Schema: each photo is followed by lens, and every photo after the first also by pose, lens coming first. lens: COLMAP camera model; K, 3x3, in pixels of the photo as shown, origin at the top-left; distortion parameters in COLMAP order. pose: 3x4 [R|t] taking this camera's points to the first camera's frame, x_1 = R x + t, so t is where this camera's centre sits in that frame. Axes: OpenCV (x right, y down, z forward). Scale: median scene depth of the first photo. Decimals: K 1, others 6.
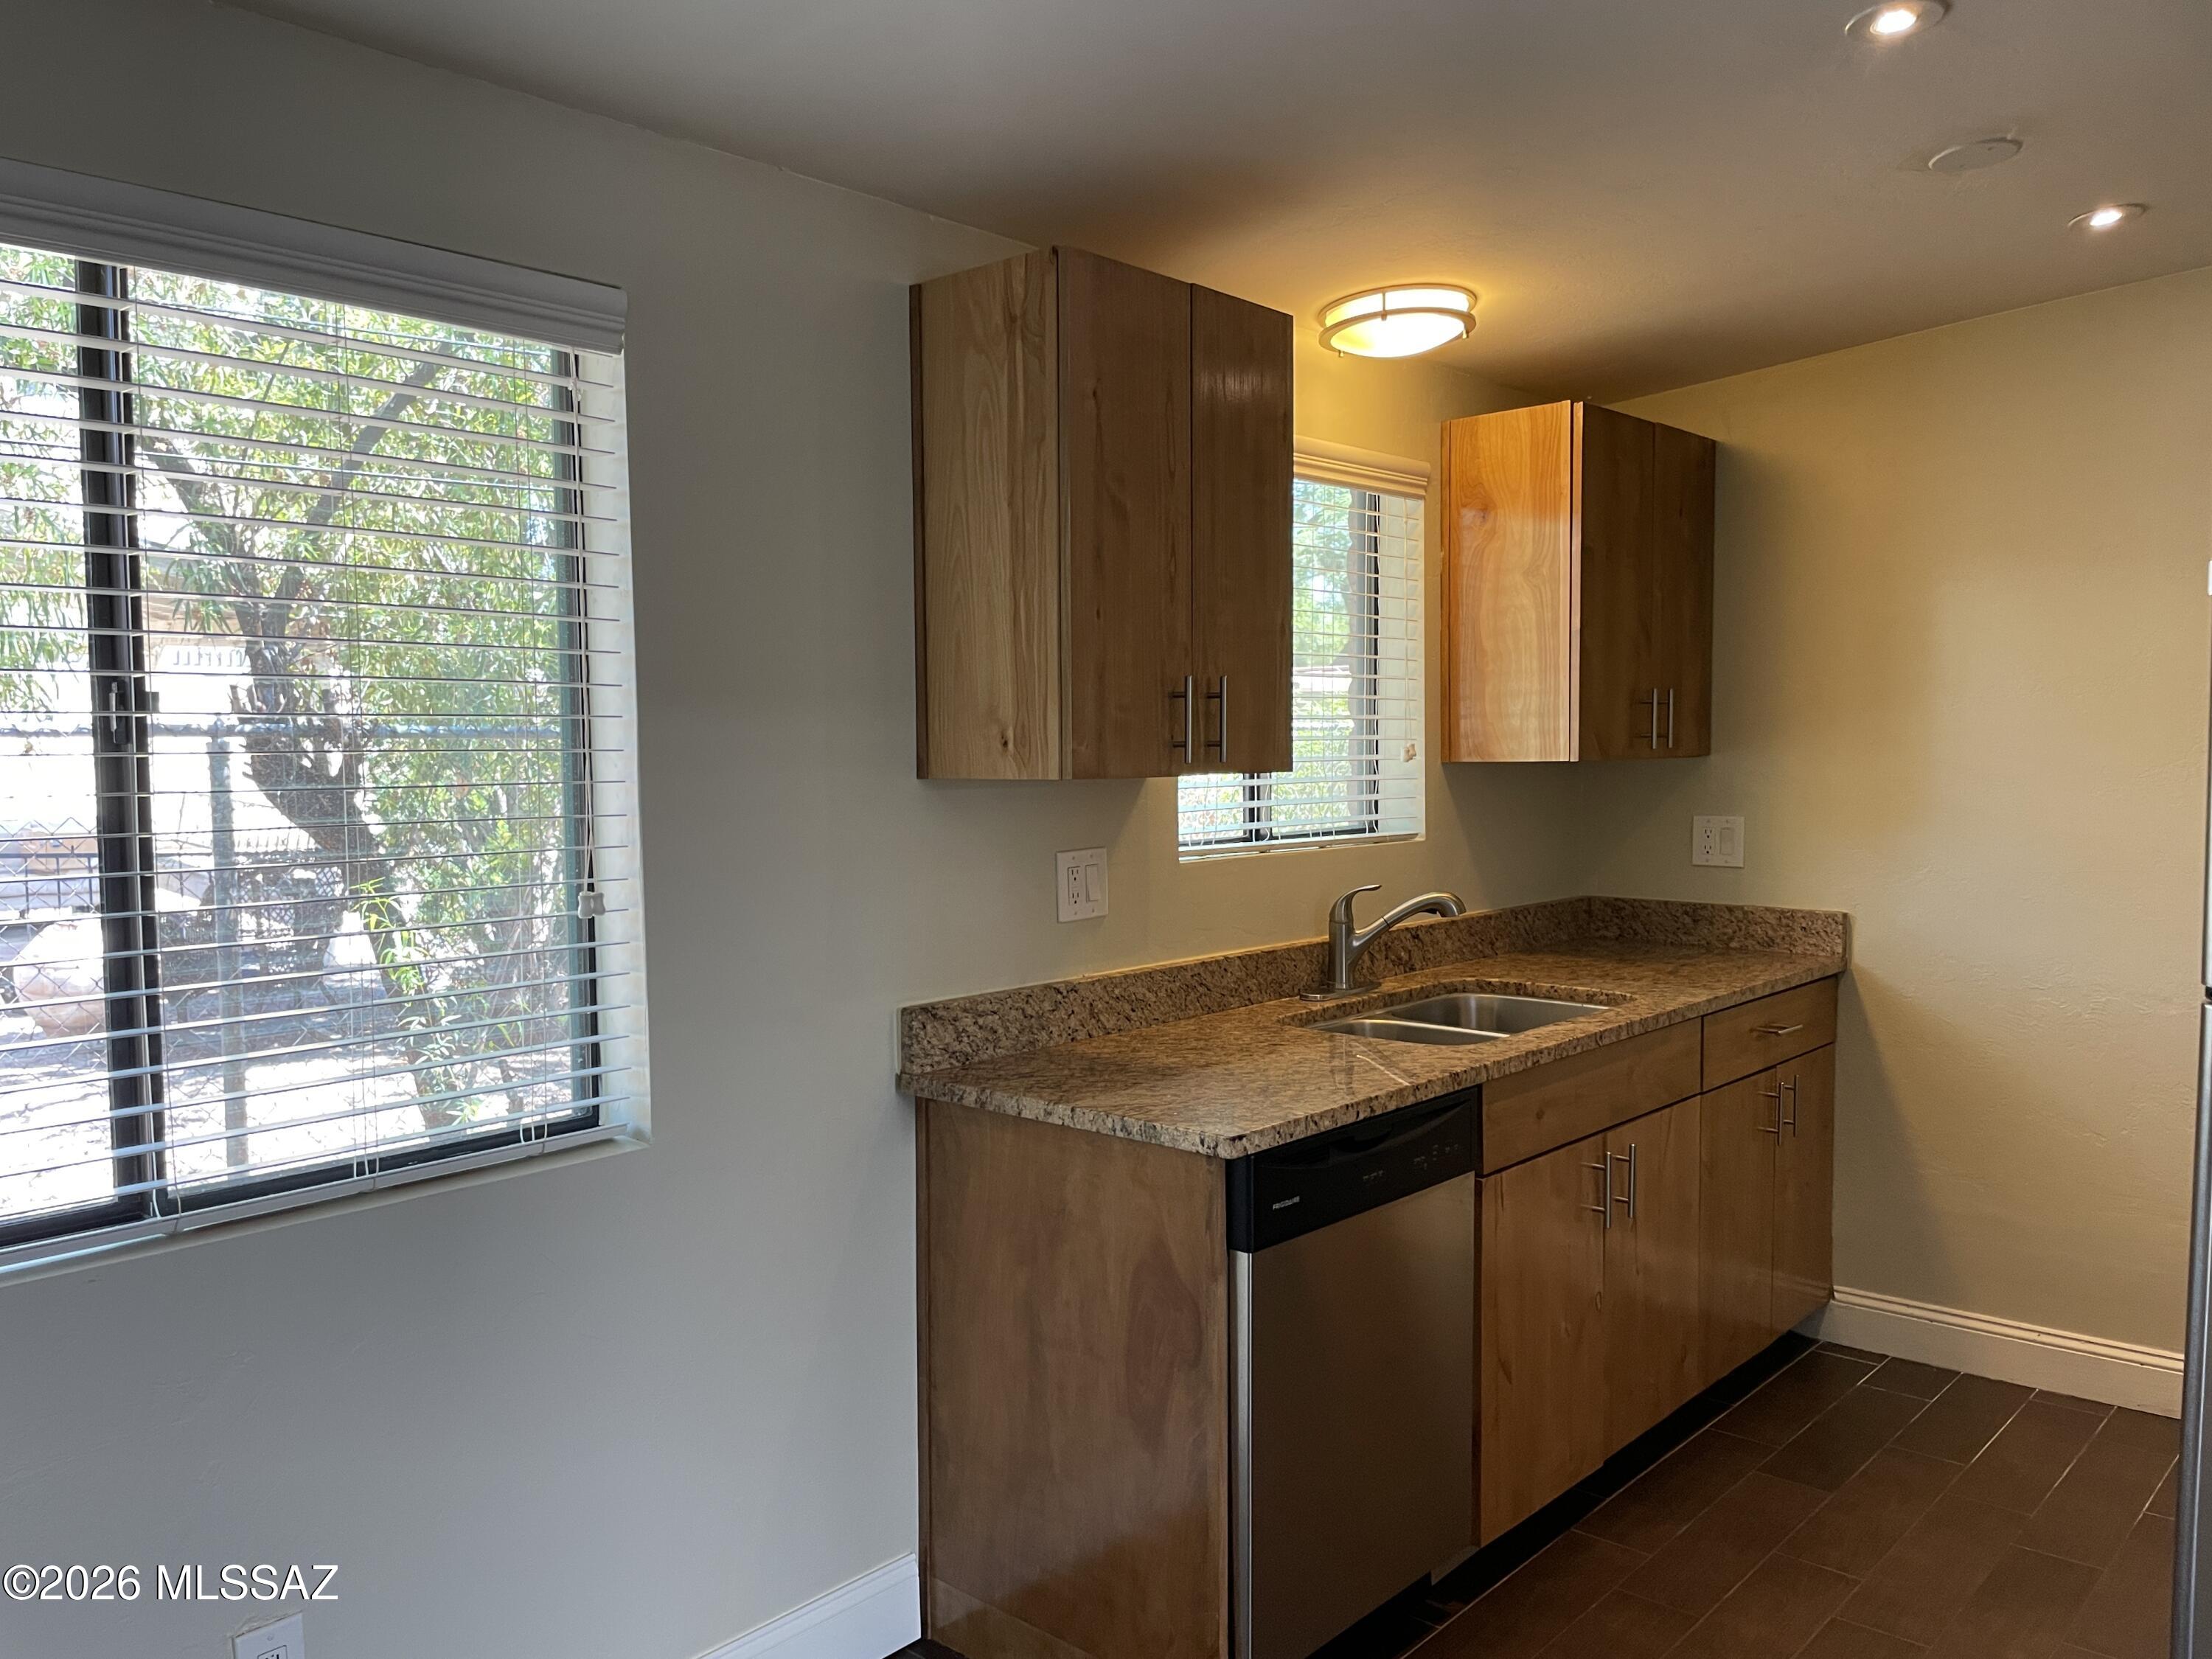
lens RADIAL K [[1681.2, 0, 1081.9], [0, 1681.2, 825.4], [0, 0, 1]] dist [0.090808, -0.133619]
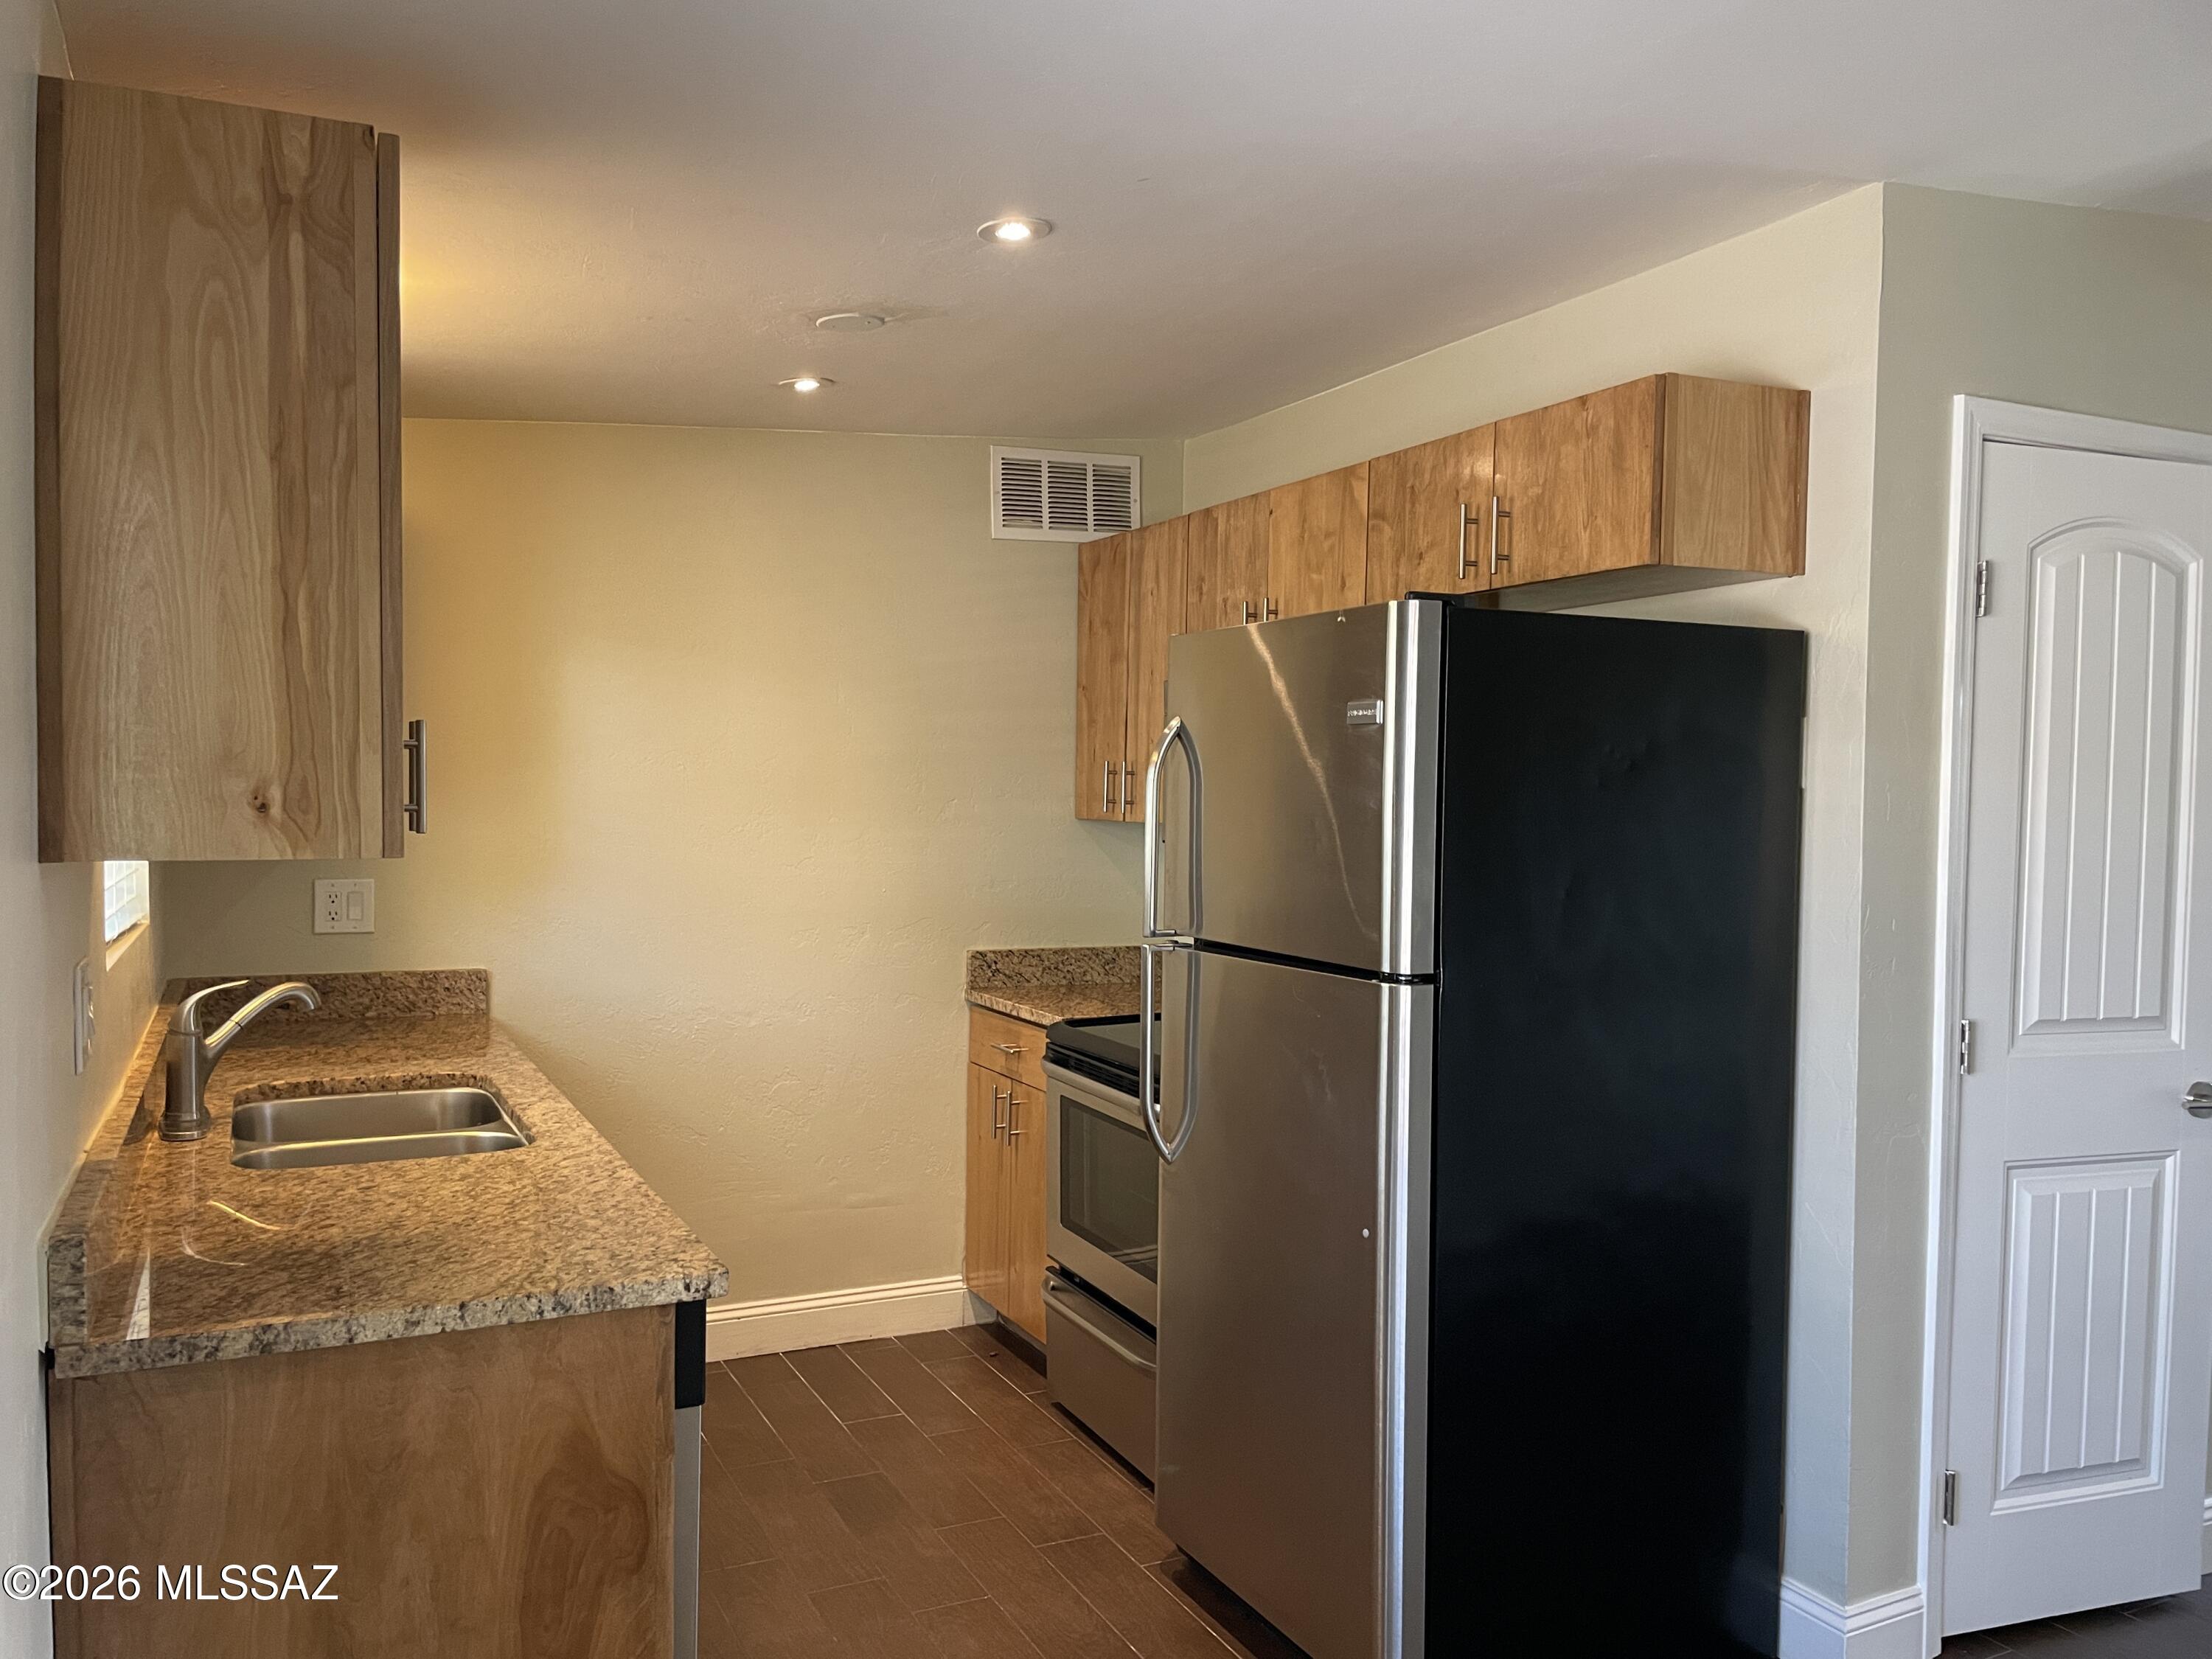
lens RADIAL K [[1673.6, 0, 1107.1], [0, 1673.6, 817.7], [0, 0, 1]] dist [0.005754, -0.028371]
pose [[0.361004, -0.004329, 0.932554, -0.552289], [0.036299, 0.999297, -0.009413, -0.025826], [-0.931858, 0.037249, 0.360907, 0.440160]]
